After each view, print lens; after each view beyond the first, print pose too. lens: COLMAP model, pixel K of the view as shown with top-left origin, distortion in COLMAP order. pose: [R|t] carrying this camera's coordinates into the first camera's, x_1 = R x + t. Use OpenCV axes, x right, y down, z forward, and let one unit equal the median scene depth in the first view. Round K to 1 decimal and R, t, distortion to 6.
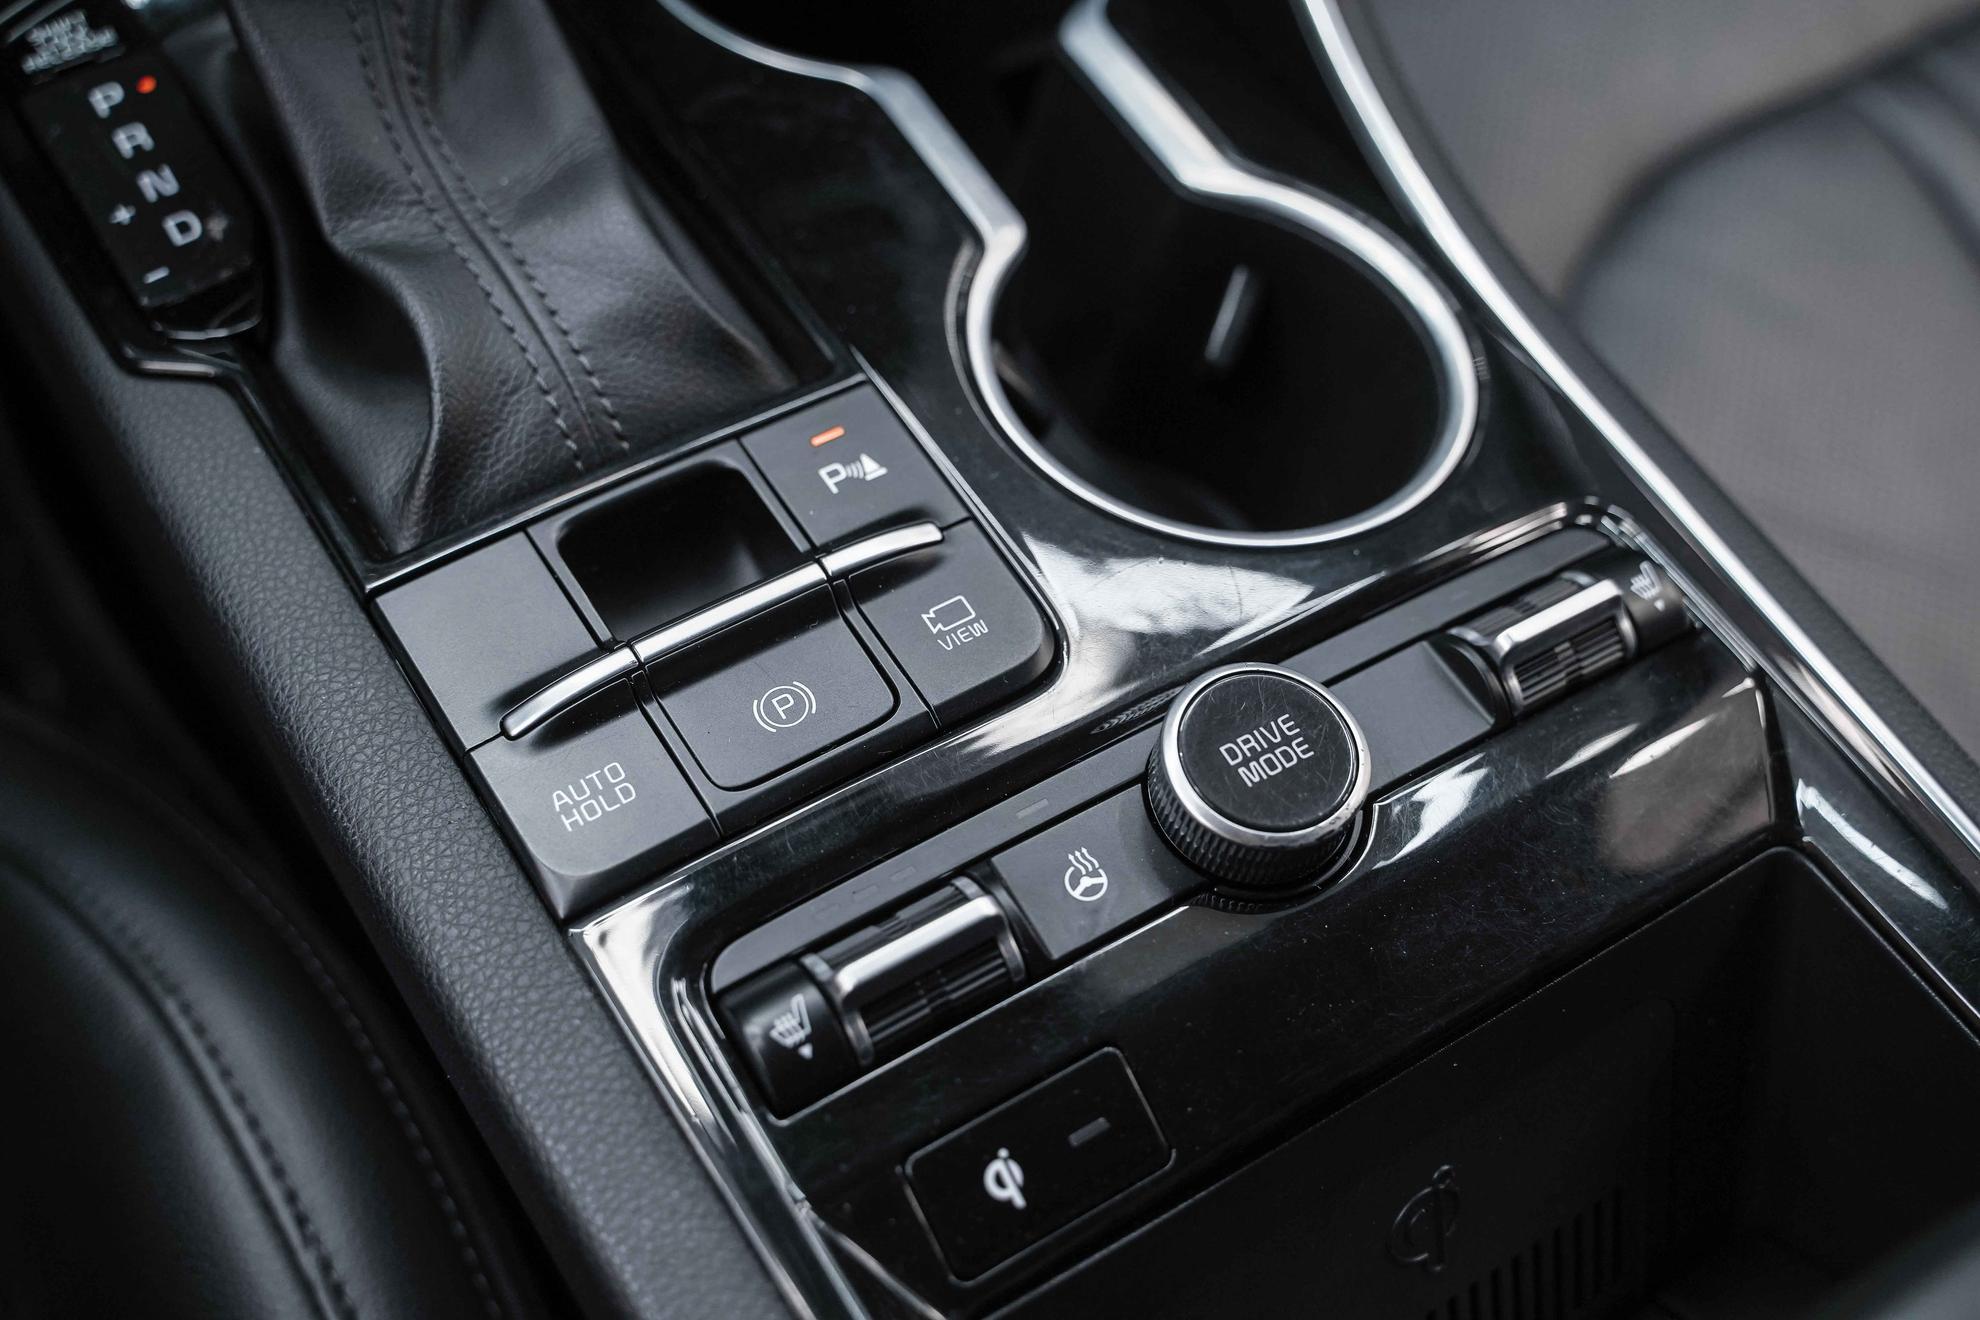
lens RADIAL K [[2114.3, 0, 990.0], [0, 2114.3, 660.0], [0, 0, 1]] dist [0.002876, 0.000518]
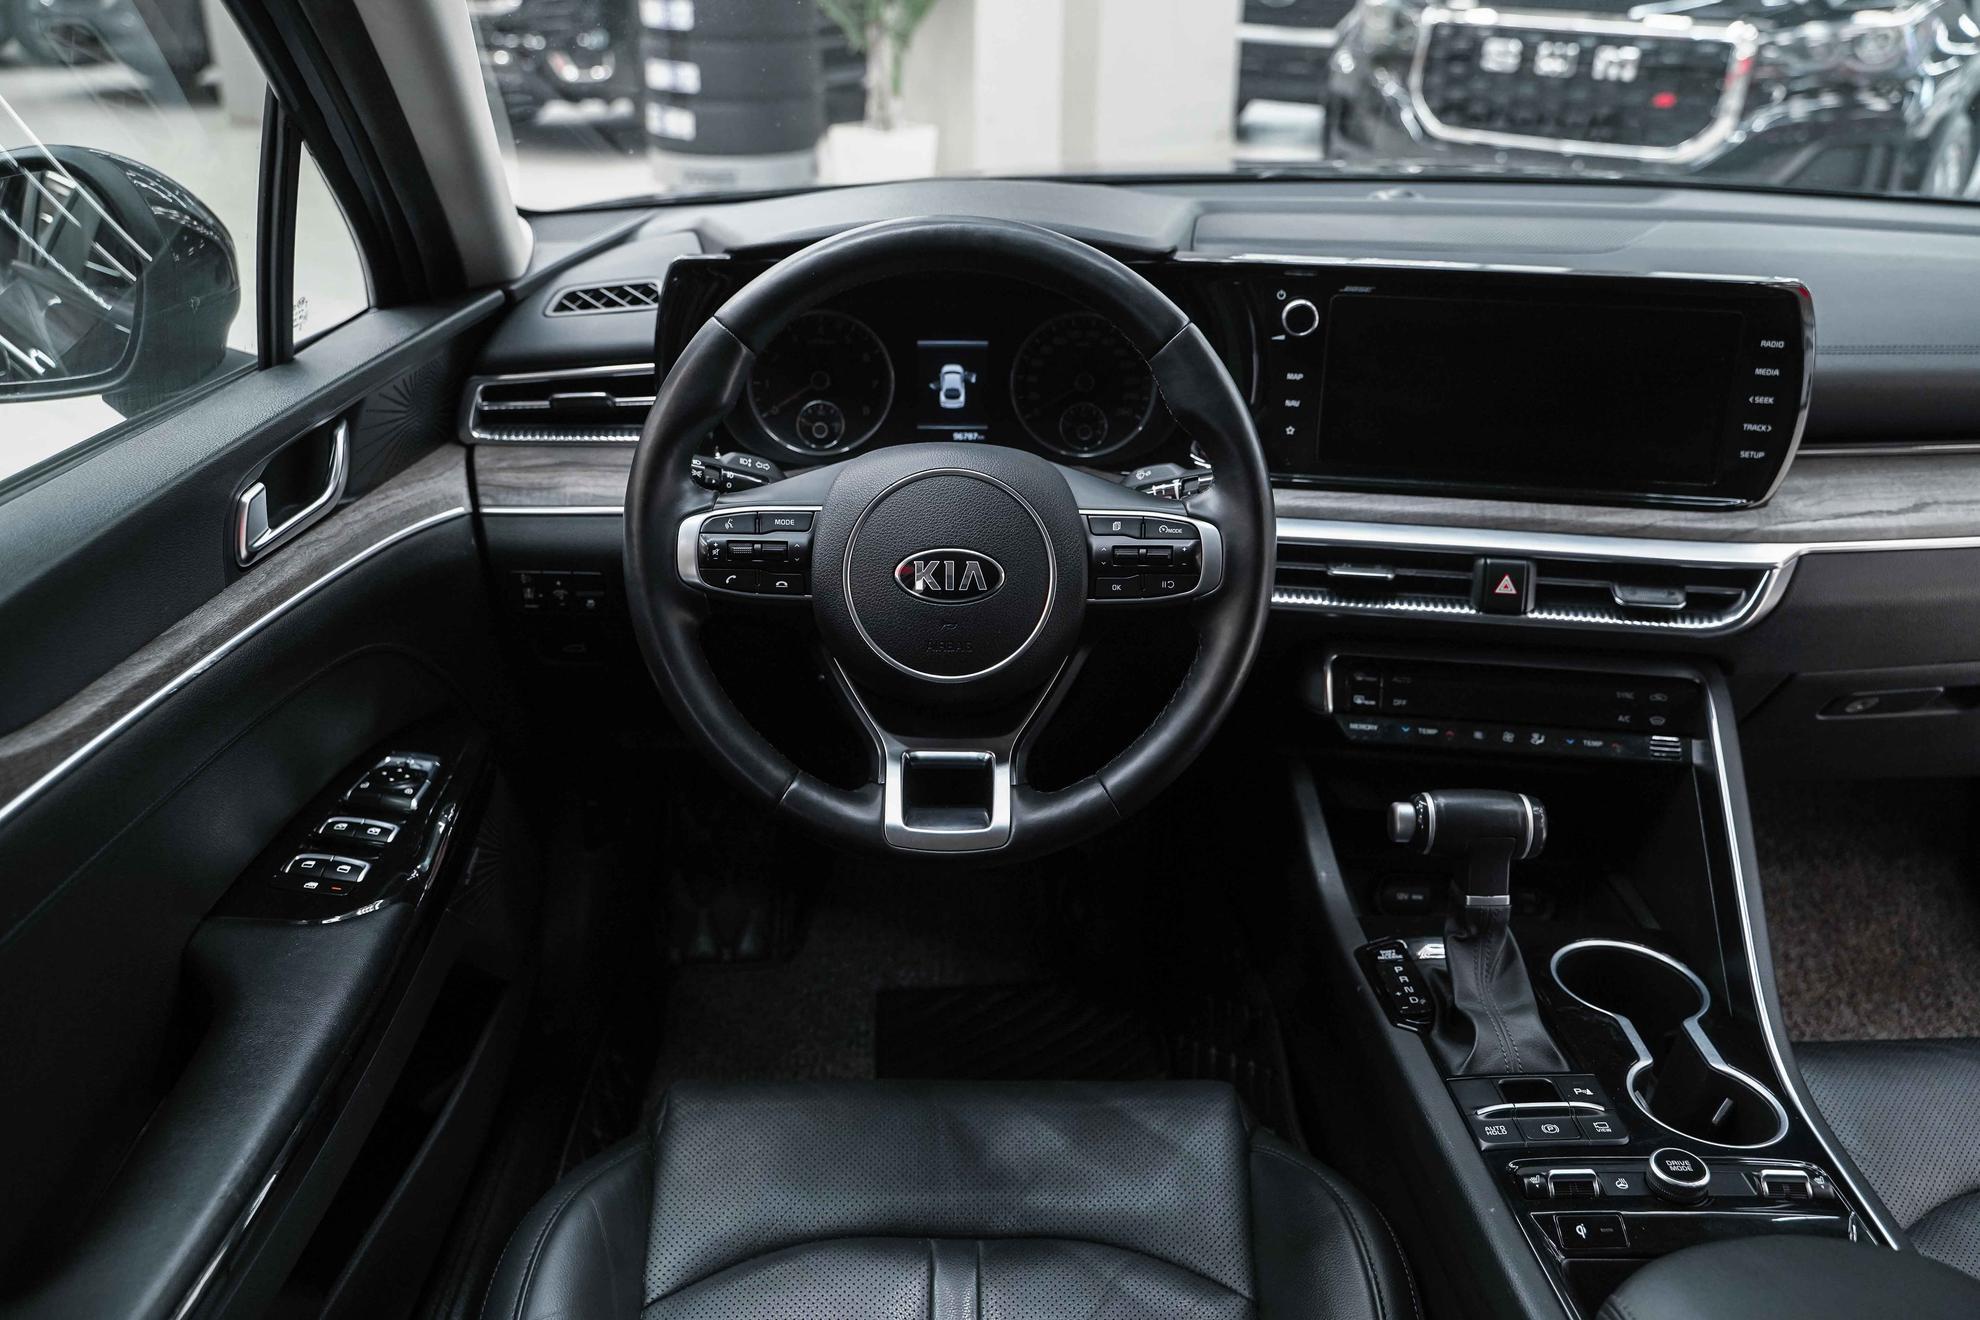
lens RADIAL K [[1610.5, 0, 995.9], [0, 1610.5, 649.7], [0, 0, 1]] dist [-0.012097, 0.005583]
pose [[0.854893, 0.109261, -0.507168, 0.365993], [-0.386973, 0.785418, -0.483084, 0.975579], [0.345557, 0.609245, 0.713730, -1.677046]]
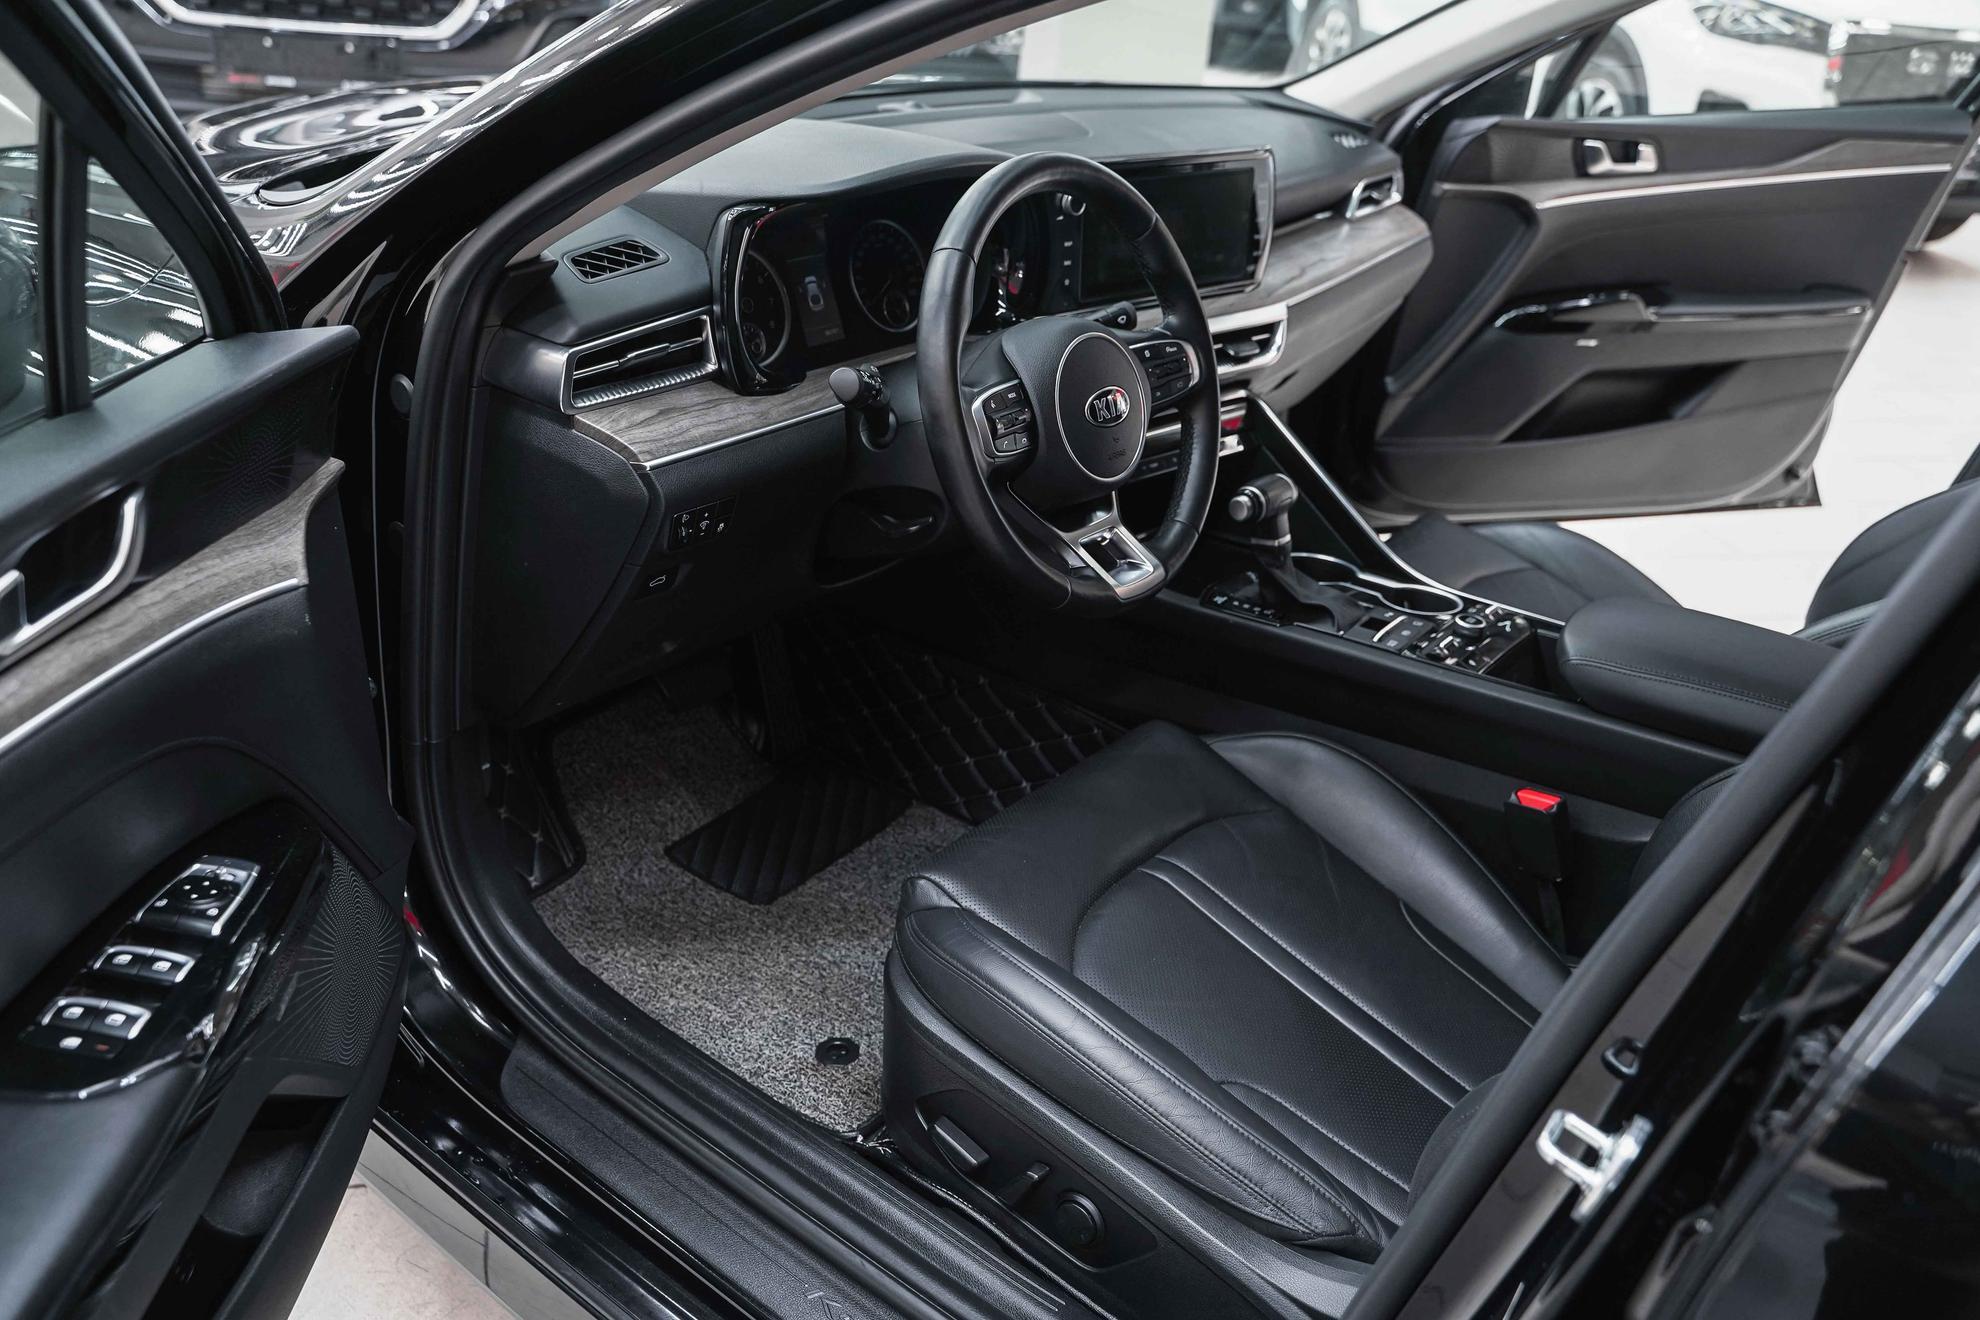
lens RADIAL K [[1598.9, 0, 990.5], [0, 1598.9, 653.4], [0, 0, 1]] dist [-0.008919, -0.002313]
pose [[0.938687, -0.193570, 0.285301, -2.494042], [0.309028, 0.839295, -0.447310, 1.740402], [-0.152865, 0.508050, 0.847654, -2.767448]]
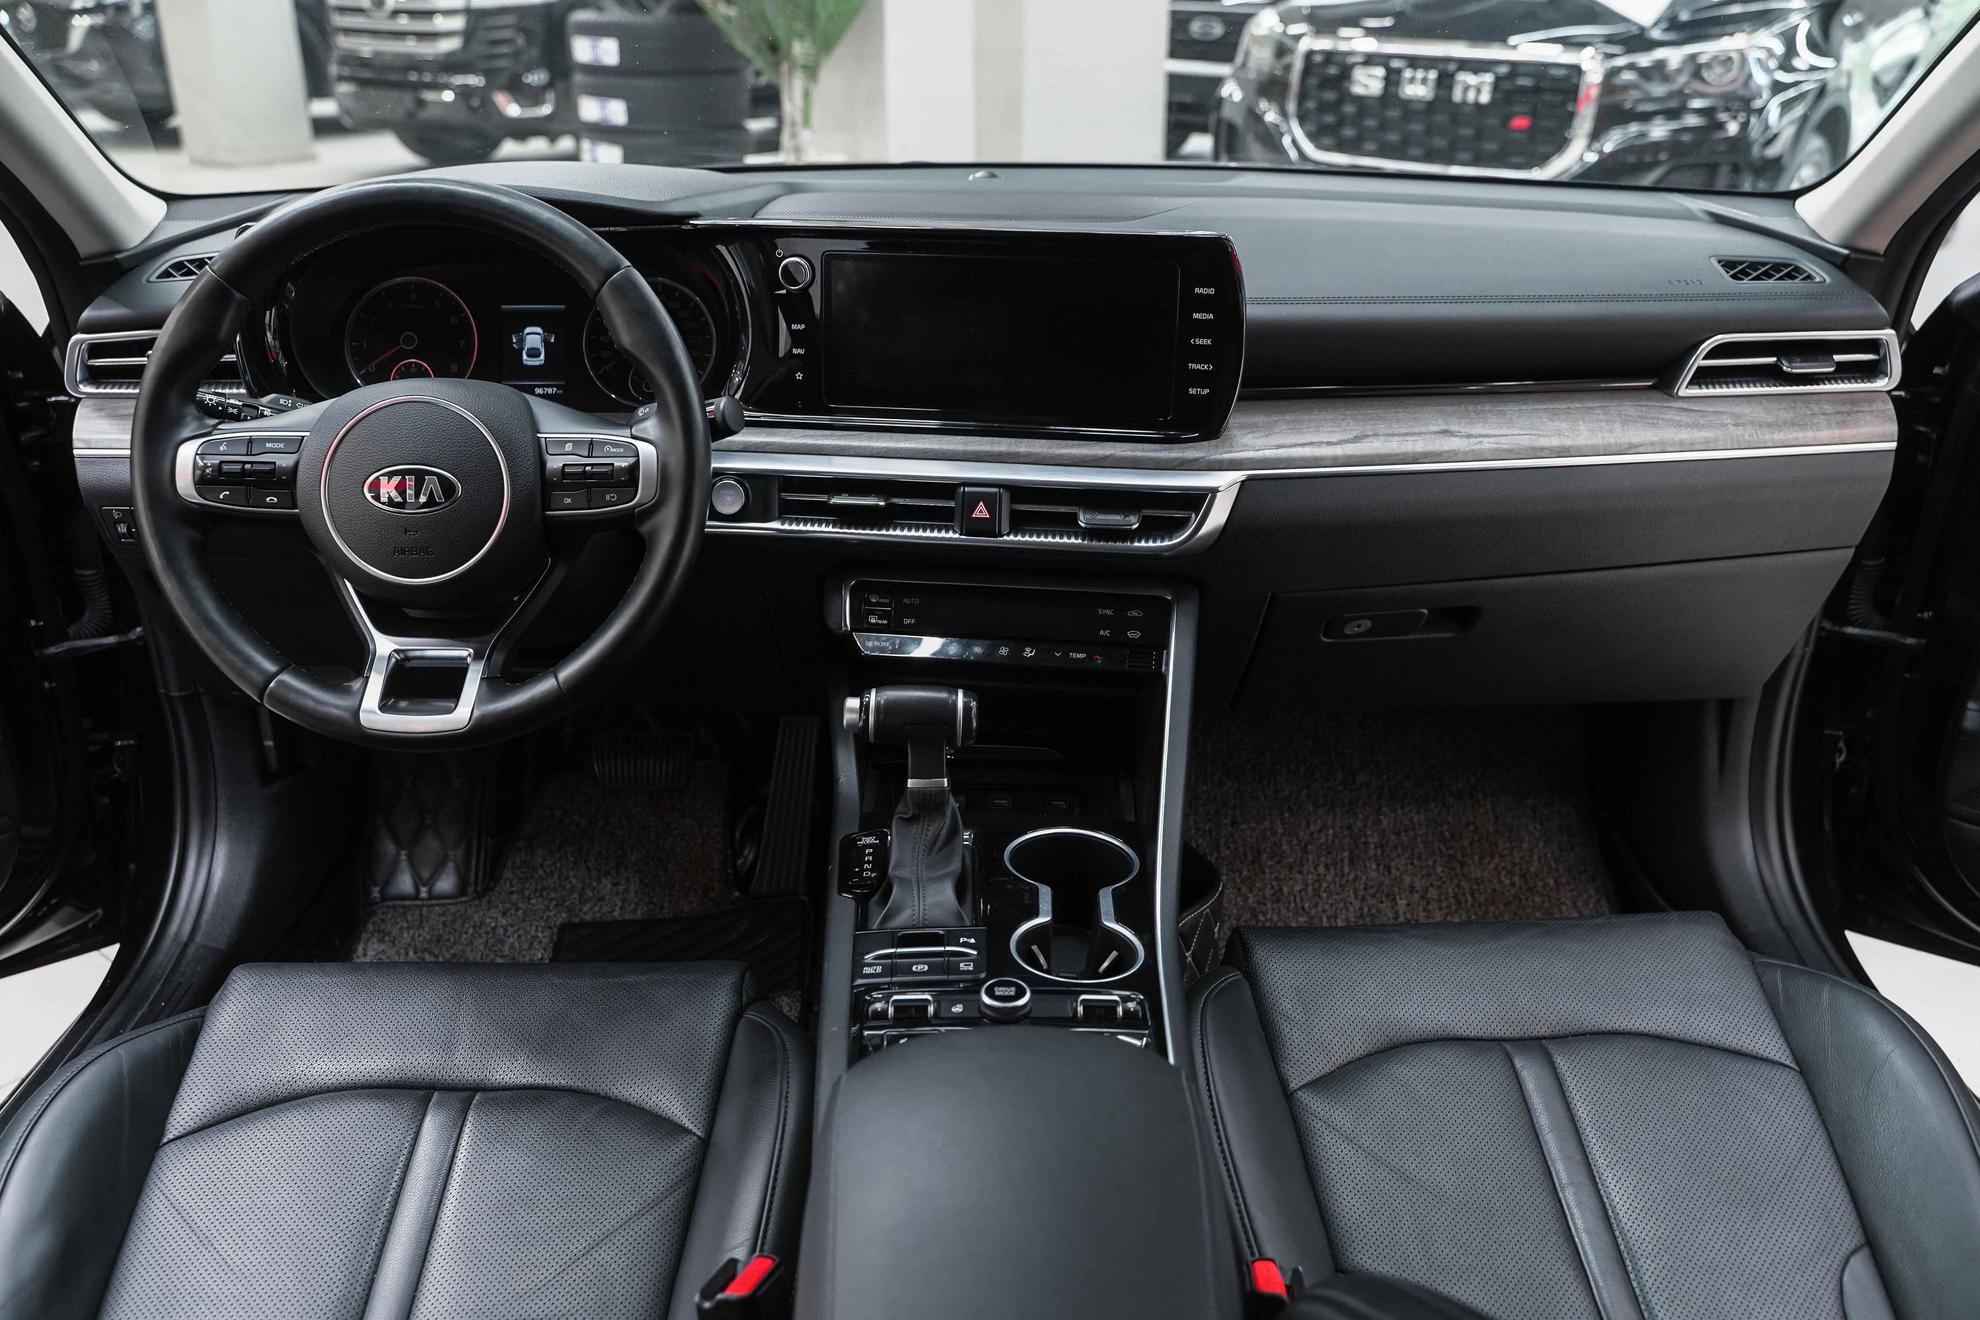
lens RADIAL K [[1598.9, 0, 990.5], [0, 1598.9, 653.4], [0, 0, 1]] dist [-0.008919, -0.002313]
pose [[0.855542, 0.093497, -0.509222, 1.405888], [-0.381399, 0.778950, -0.497766, 0.942121], [0.350119, 0.620076, 0.702084, -1.417425]]
